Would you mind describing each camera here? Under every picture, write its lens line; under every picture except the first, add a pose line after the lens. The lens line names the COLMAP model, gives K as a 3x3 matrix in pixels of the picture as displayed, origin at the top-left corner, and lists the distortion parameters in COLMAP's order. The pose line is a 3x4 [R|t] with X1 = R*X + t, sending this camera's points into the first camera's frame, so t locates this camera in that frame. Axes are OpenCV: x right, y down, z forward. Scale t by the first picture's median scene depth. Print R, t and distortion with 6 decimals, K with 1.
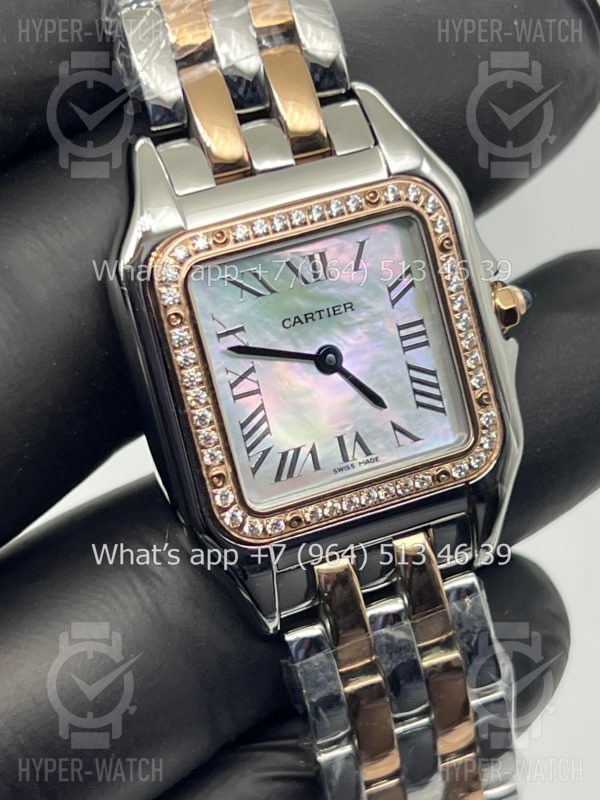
lens RADIAL K [[1790.5, 0, 299.0], [0, 1790.5, 374.3], [0, 0, 1]] dist [0.437487, 0.012470]
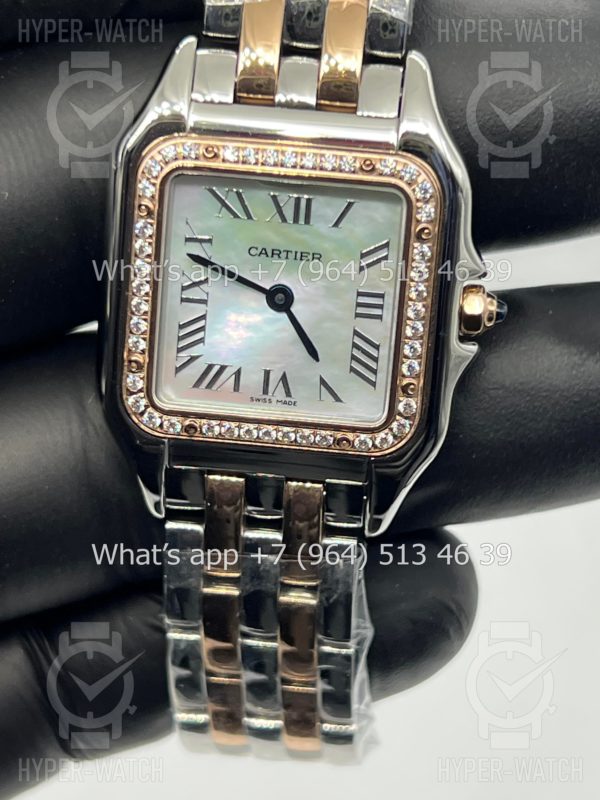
lens RADIAL K [[1790.5, 0, 299.0], [0, 1790.5, 374.3], [0, 0, 1]] dist [0.437487, 0.012470]
pose [[0.881609, 0.370862, -0.291936, 0.346784], [-0.339978, 0.928030, 0.152236, -0.129415], [0.327384, -0.034961, 0.944244, 0.014079]]
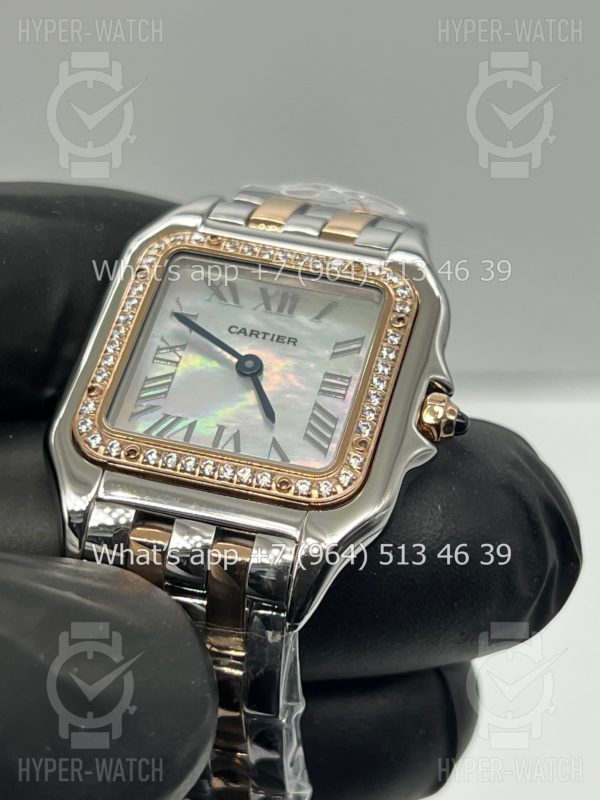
lens RADIAL K [[1790.5, 0, 299.0], [0, 1790.5, 374.3], [0, 0, 1]] dist [0.437487, 0.012470]
pose [[0.811667, 0.203401, -0.547563, 0.620753], [-0.508621, 0.707060, -0.491294, 0.500036], [0.287230, 0.677269, 0.677351, 0.289825]]
